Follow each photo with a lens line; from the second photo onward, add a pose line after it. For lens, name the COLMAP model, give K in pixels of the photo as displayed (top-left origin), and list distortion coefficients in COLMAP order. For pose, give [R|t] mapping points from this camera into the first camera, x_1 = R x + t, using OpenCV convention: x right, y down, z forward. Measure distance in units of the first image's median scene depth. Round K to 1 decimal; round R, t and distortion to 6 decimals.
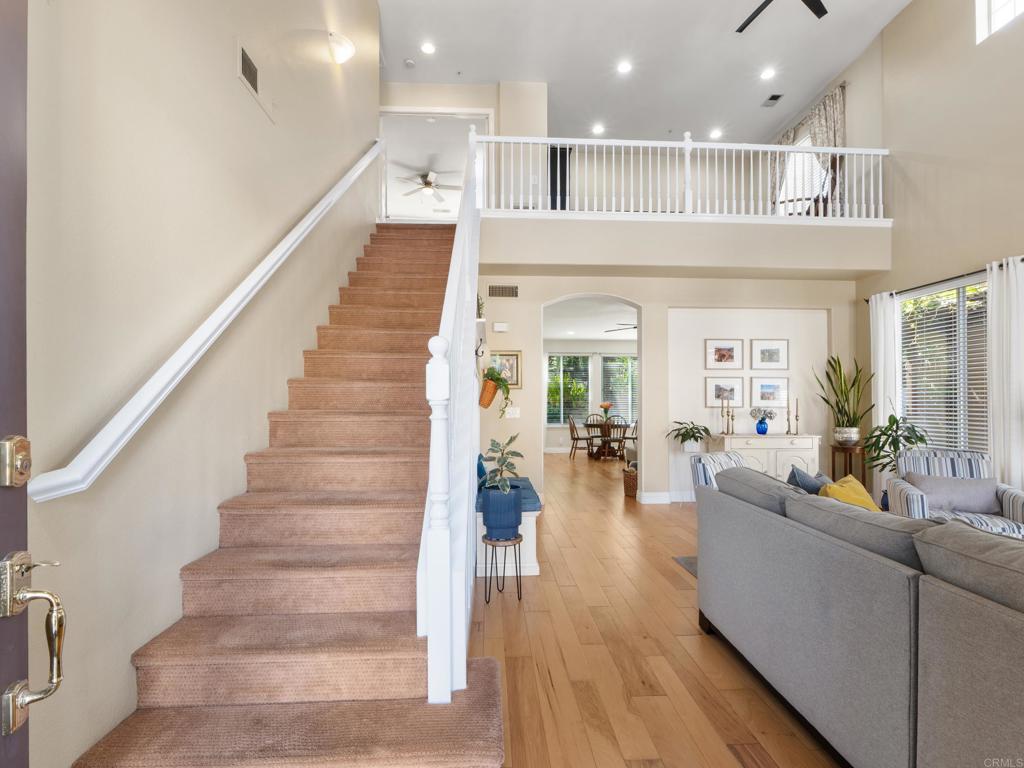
lens RADIAL K [[496.4, 0, 518.1], [0, 496.4, 399.3], [0, 0, 1]] dist [0.000134, -0.000093]
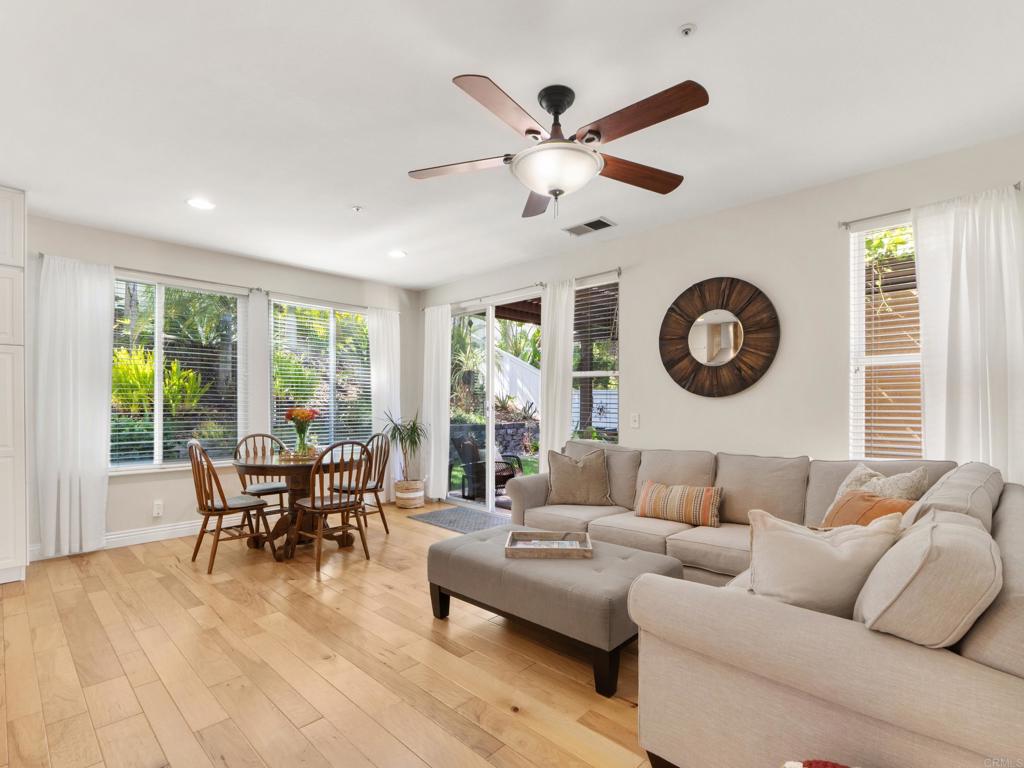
lens RADIAL K [[470.7, 0, 505.9], [0, 470.7, 392.6], [0, 0, 1]] dist [0.000516, 0.000105]
pose [[0.722274, 0.005659, 0.691584, 0.032024], [-0.006898, 0.999976, -0.000978, -0.006537], [-0.691573, -0.004065, 0.722295, 0.603048]]
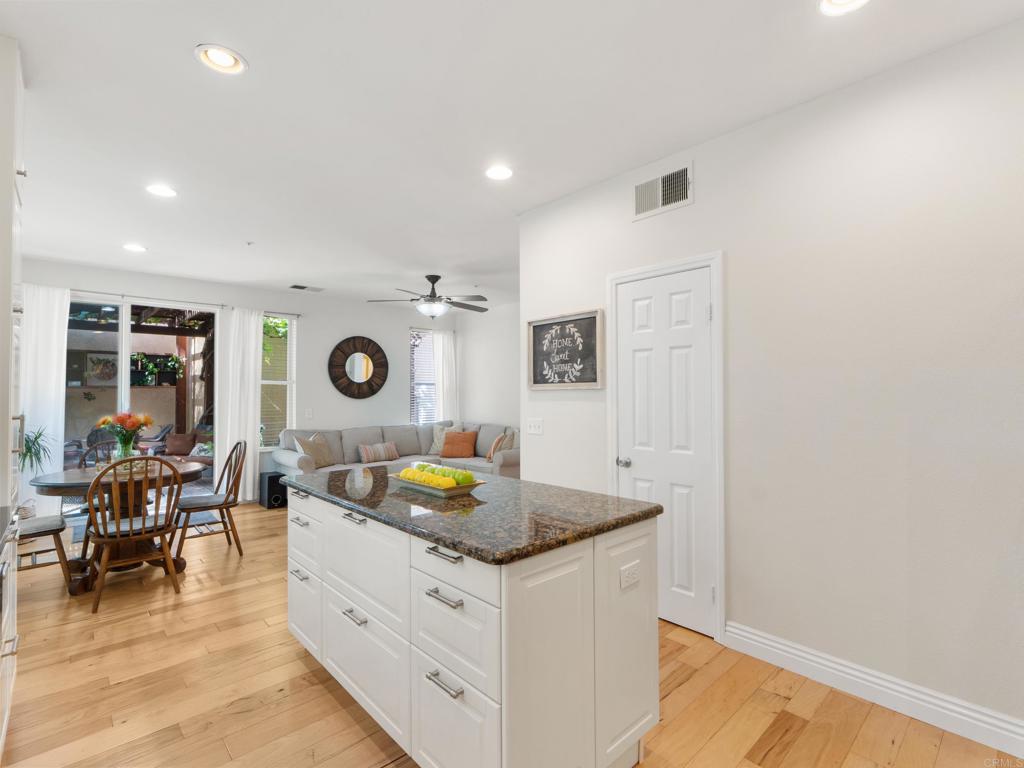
lens RADIAL K [[494.0, 0, 512.0], [0, 494.0, 384.0], [0, 0, 1]] dist [-0.001023, -0.000216]
pose [[-0.641873, 0.024999, 0.766404, -0.272577], [-0.000395, 0.999458, -0.032932, -0.002715], [-0.766811, -0.021441, -0.641514, 1.014348]]
